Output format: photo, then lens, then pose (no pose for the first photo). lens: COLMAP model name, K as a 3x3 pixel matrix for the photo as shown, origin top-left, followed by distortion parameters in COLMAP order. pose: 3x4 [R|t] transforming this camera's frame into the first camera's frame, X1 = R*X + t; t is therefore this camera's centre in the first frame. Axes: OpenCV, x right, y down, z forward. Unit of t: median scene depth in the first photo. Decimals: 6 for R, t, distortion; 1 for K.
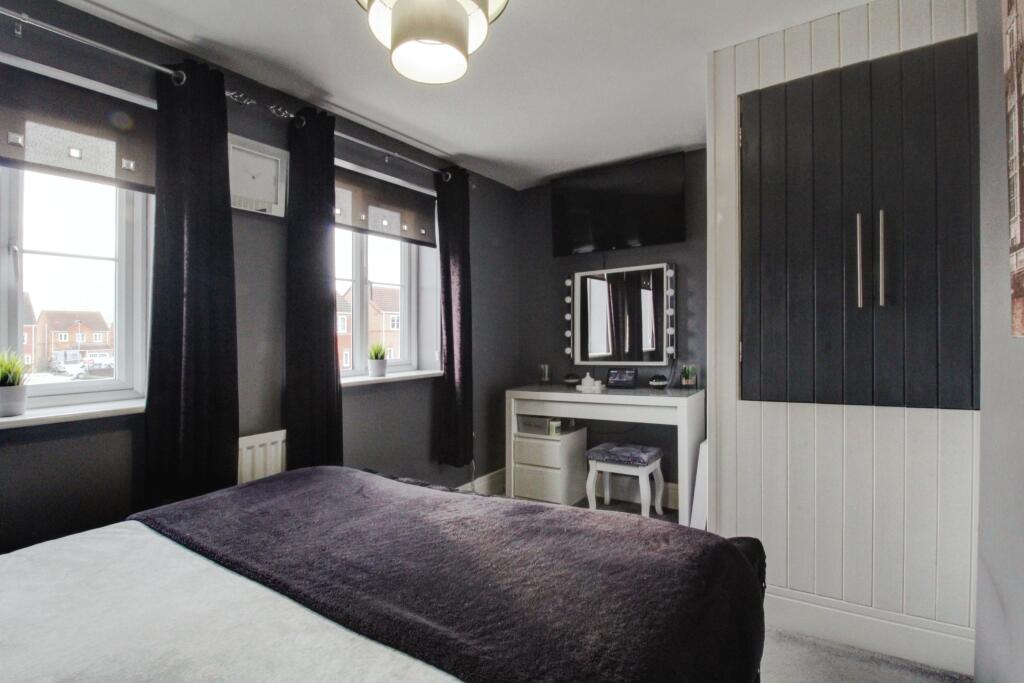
lens RADIAL K [[500.9, 0, 512.0], [0, 500.9, 341.5], [0, 0, 1]] dist [-0.000085, 0.000152]
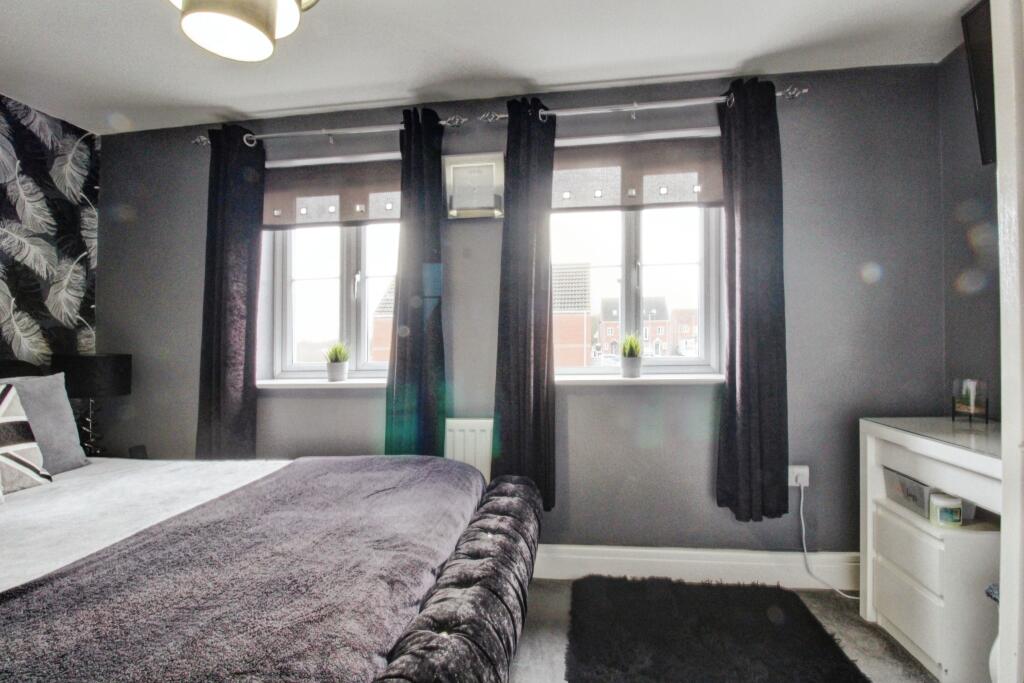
lens RADIAL K [[473.9, 0, 513.3], [0, 473.9, 321.9], [0, 0, 1]] dist [0.001669, -0.007171]
pose [[0.458124, -0.019509, -0.888674, 0.317461], [0.000075, 0.999760, -0.021909, -0.003668], [0.888888, 0.009970, 0.458016, 0.423154]]
